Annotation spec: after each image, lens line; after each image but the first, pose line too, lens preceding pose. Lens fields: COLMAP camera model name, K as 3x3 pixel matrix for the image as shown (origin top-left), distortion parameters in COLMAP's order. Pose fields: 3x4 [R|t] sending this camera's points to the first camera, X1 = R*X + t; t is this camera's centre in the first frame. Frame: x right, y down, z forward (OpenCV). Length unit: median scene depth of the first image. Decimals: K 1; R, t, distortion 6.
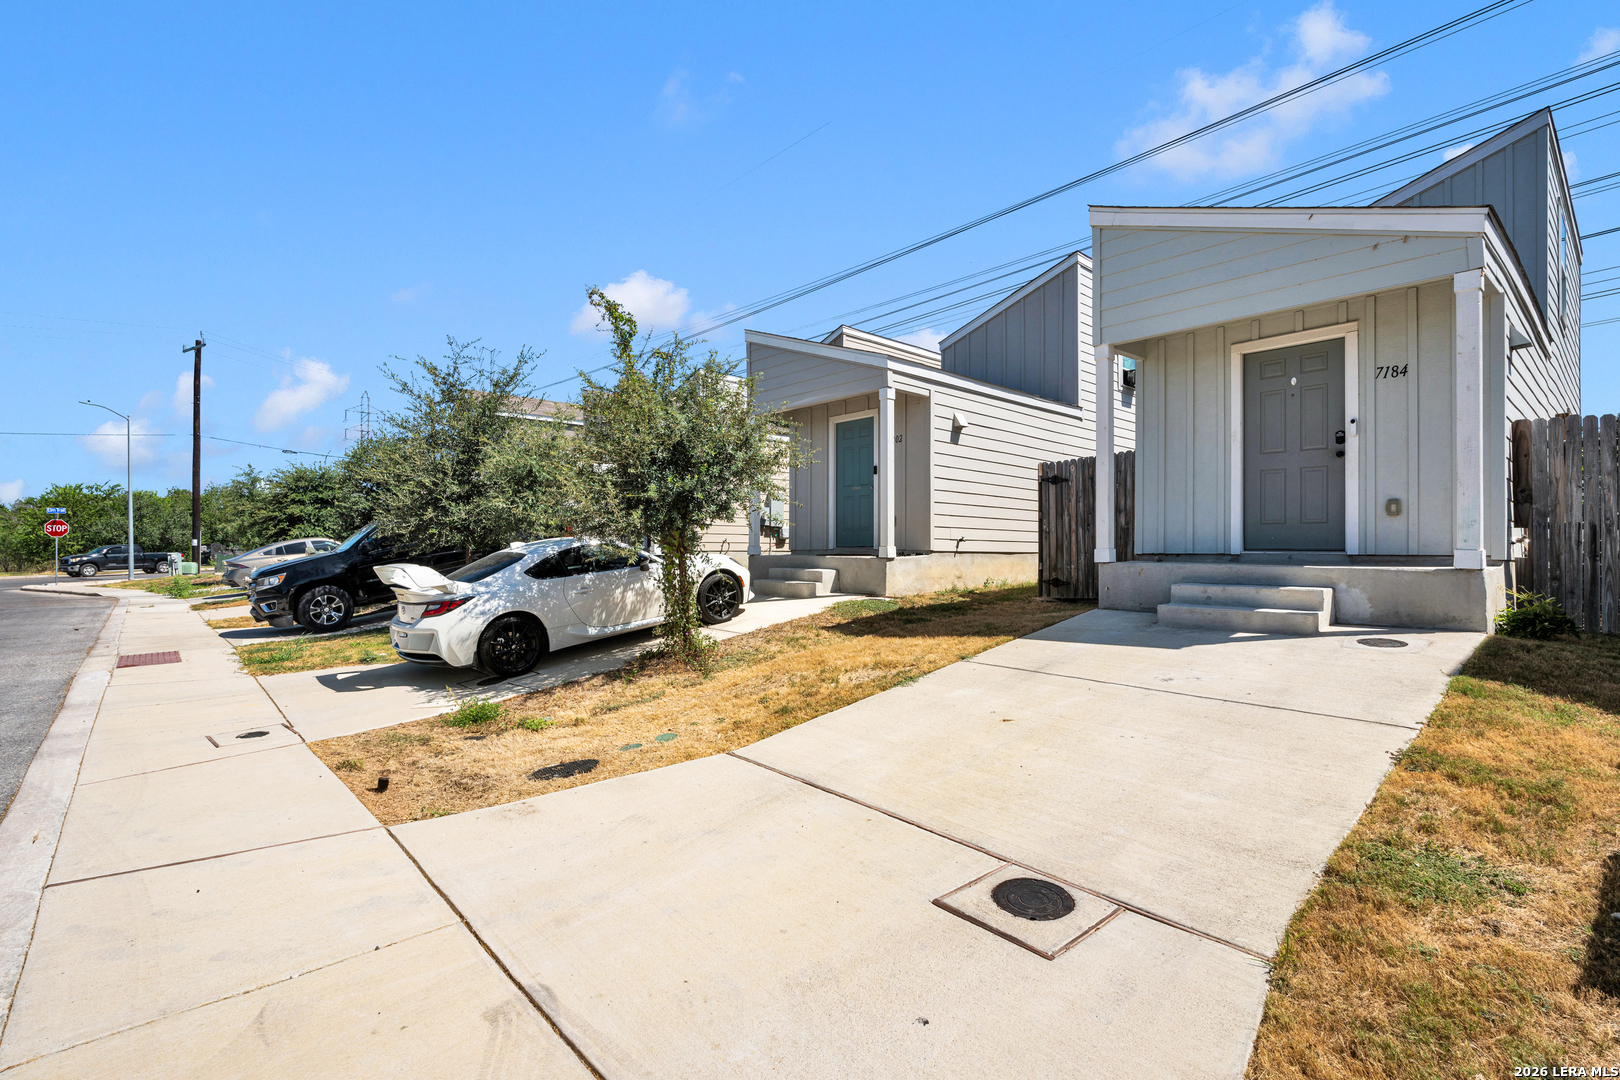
lens RADIAL K [[754.6, 0, 810.0], [0, 754.6, 540.0], [0, 0, 1]] dist [-0.014131, -0.000002]
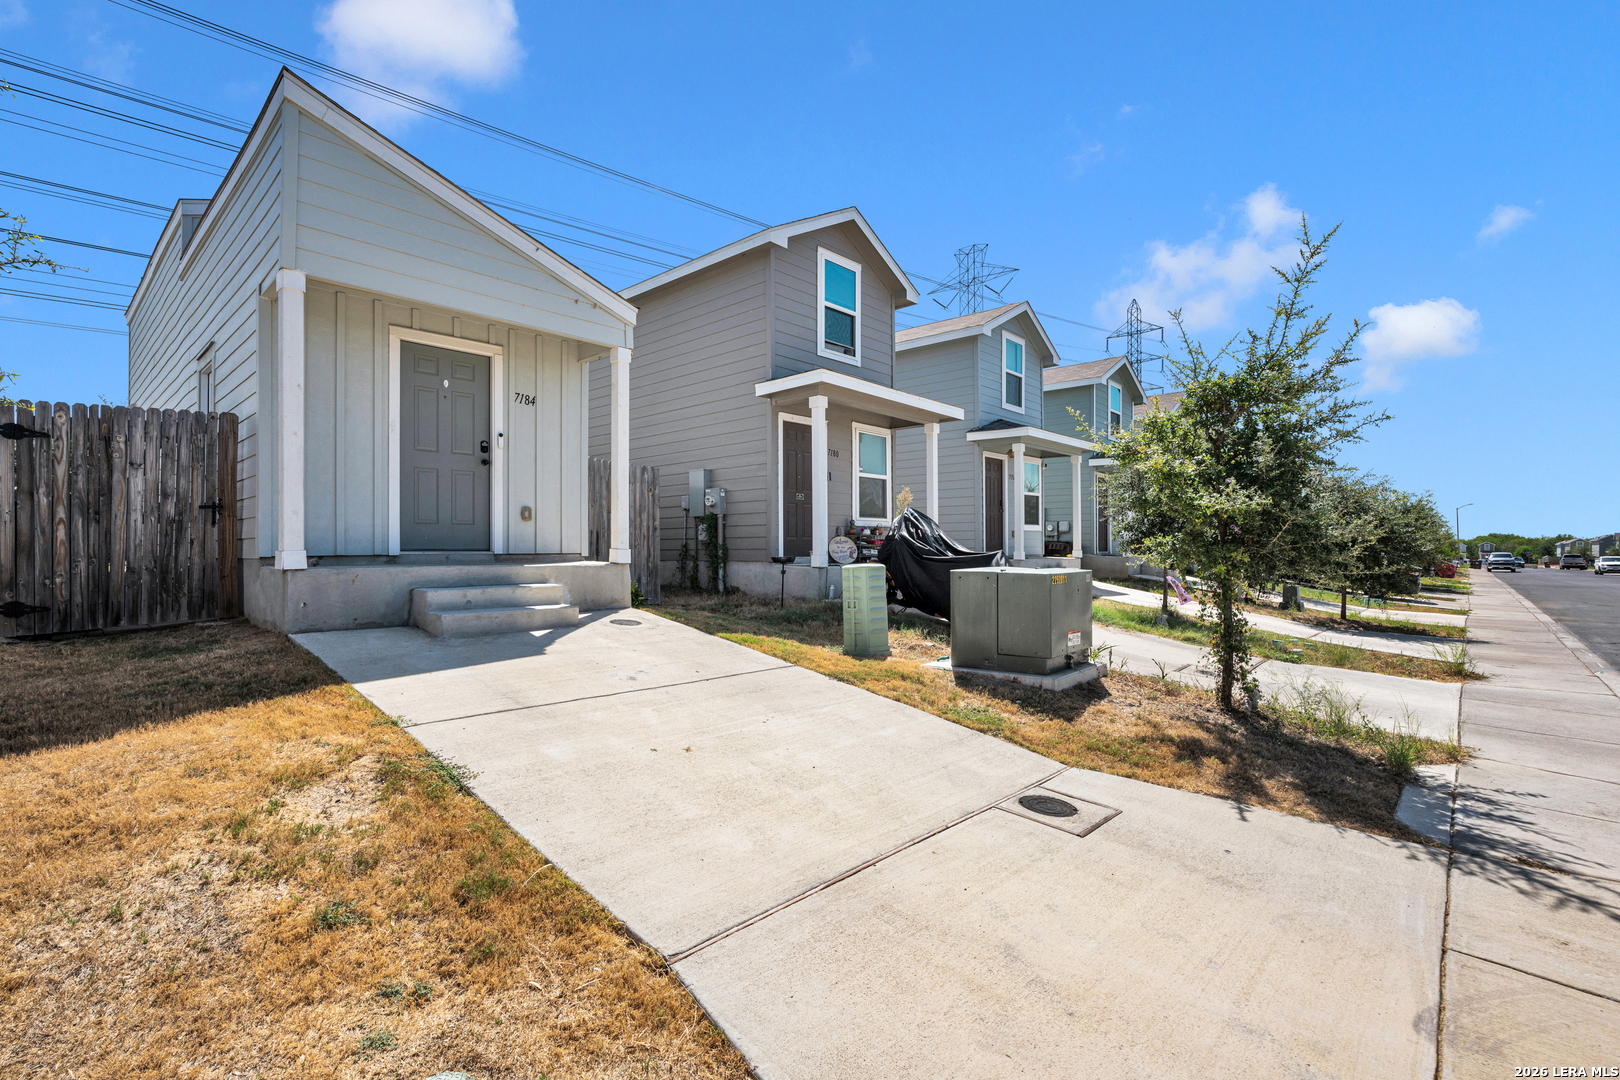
lens RADIAL K [[734.3, 0, 808.3], [0, 734.3, 545.1], [0, 0, 1]] dist [-0.014163, 0.000074]
pose [[-0.100297, -0.002875, 0.994953, -0.372718], [-0.011780, 0.999929, 0.001702, -0.000997], [-0.994888, -0.011549, -0.100324, 0.586631]]
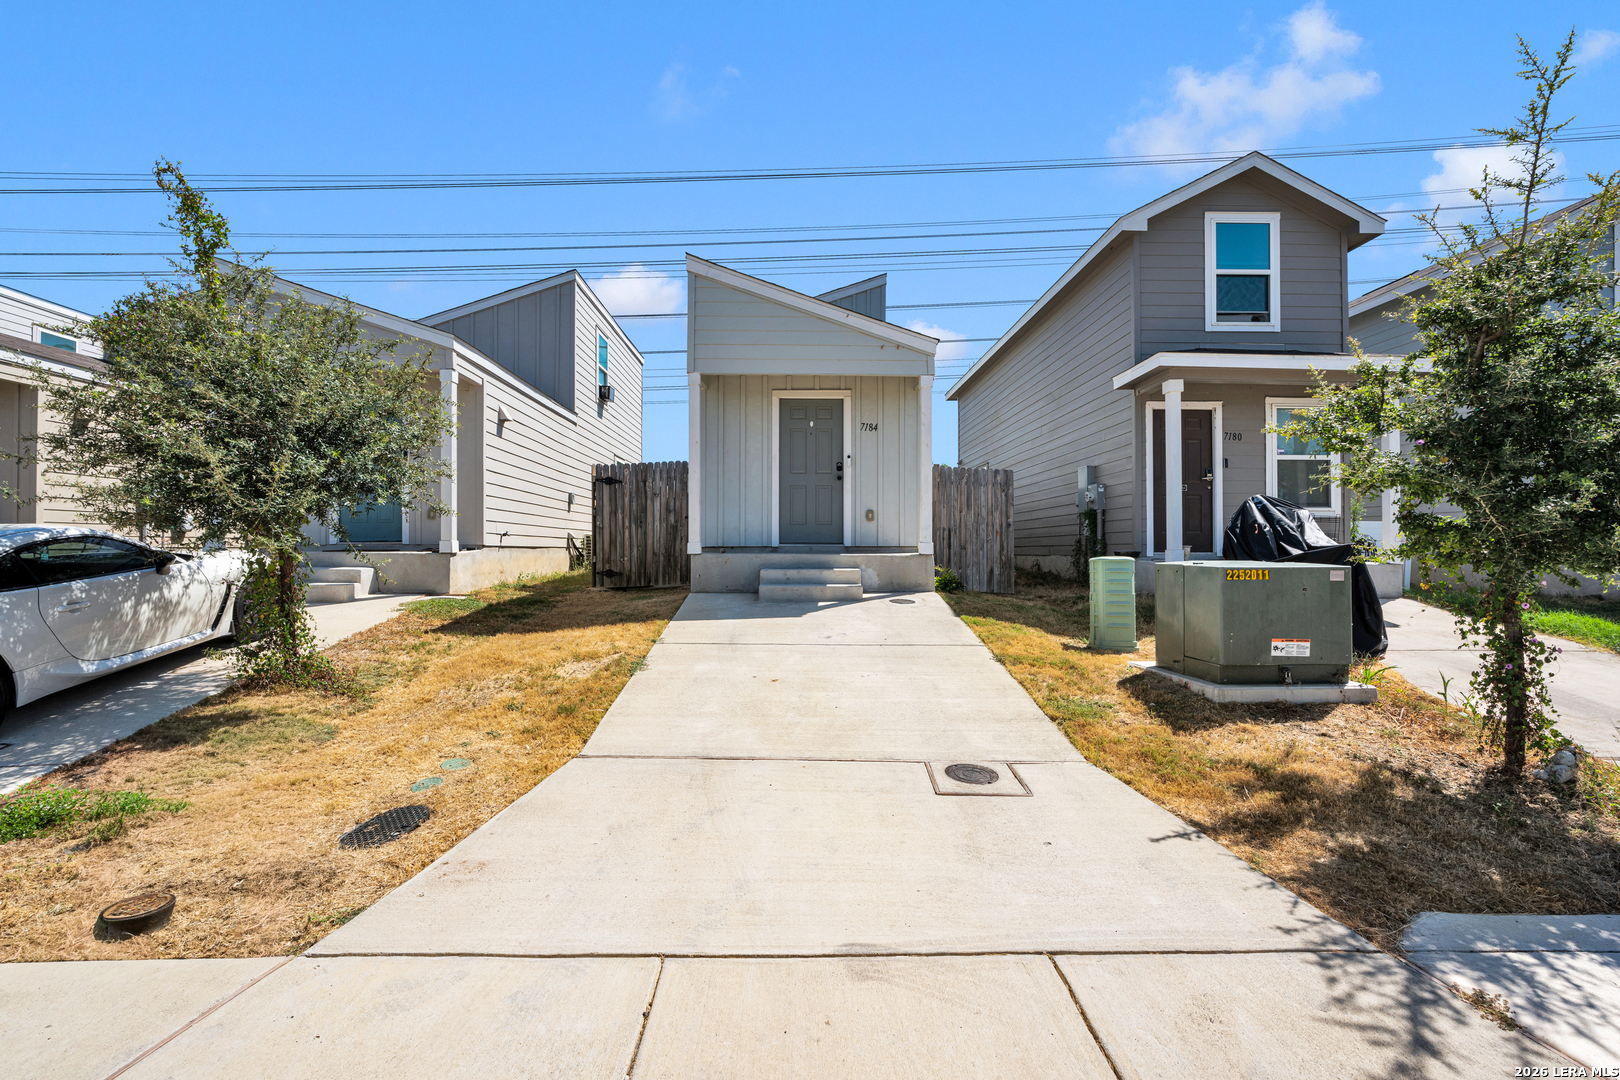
lens RADIAL K [[716.8, 0, 810.0], [0, 716.8, 540.0], [0, 0, 1]] dist [-0.012708, -0.000218]
pose [[0.649340, 0.002485, 0.760494, -0.369554], [-0.006576, 0.999976, 0.002347, 0.003503], [-0.760470, -0.006525, 0.649340, 0.119011]]
